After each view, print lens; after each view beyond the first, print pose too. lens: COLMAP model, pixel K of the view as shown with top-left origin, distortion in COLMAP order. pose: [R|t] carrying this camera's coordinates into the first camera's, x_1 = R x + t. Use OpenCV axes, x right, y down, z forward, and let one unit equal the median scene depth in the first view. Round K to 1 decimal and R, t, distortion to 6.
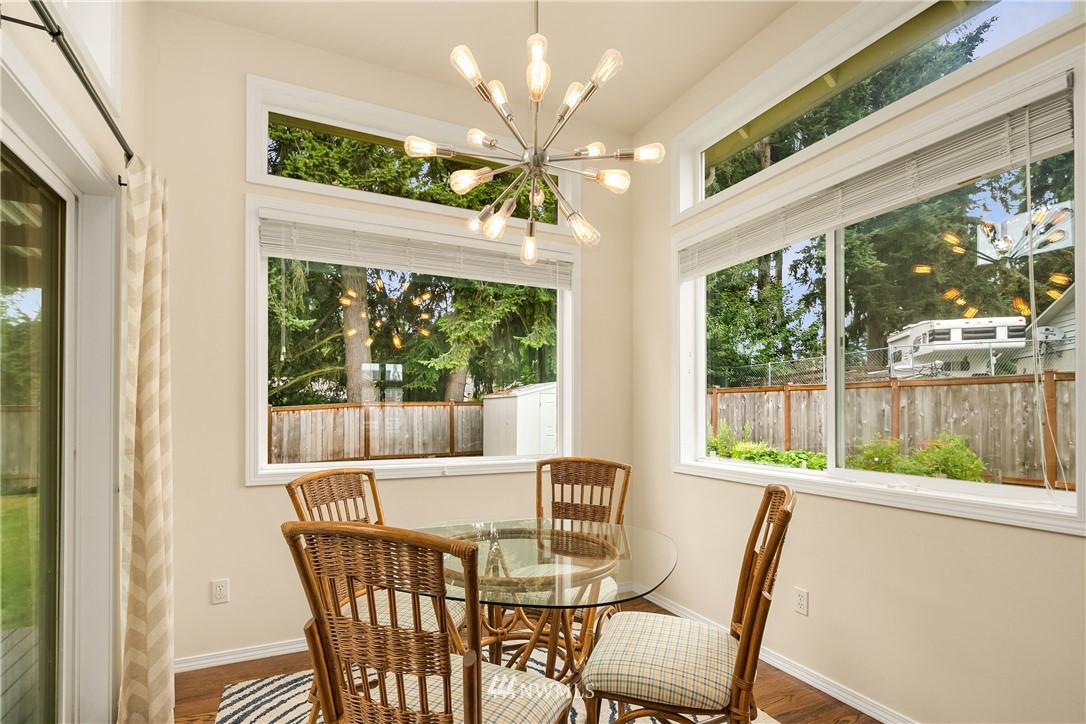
lens RADIAL K [[529.8, 0, 543.9], [0, 529.8, 407.7], [0, 0, 1]] dist [0.011442, -0.005612]
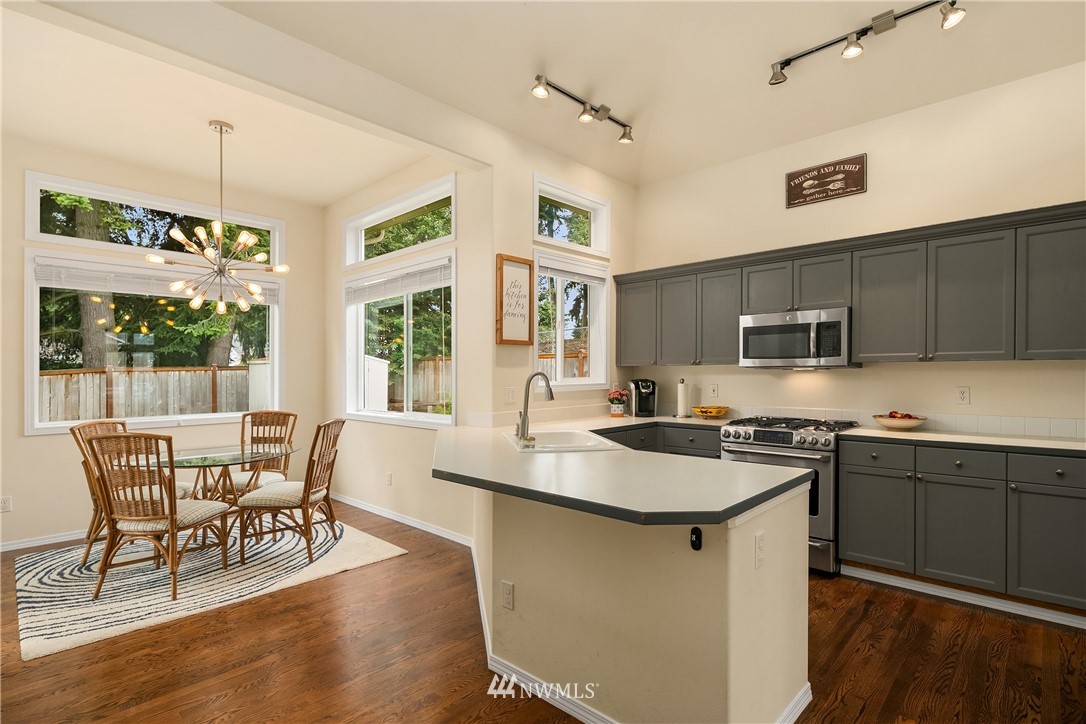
lens RADIAL K [[529.8, 0, 549.8], [0, 529.8, 367.9], [0, 0, 1]] dist [0.011442, -0.005612]
pose [[0.930959, -0.002123, 0.365117, 0.088071], [0.002176, 0.999998, 0.000268, -0.014013], [-0.365117, 0.000545, 0.930961, -0.296509]]
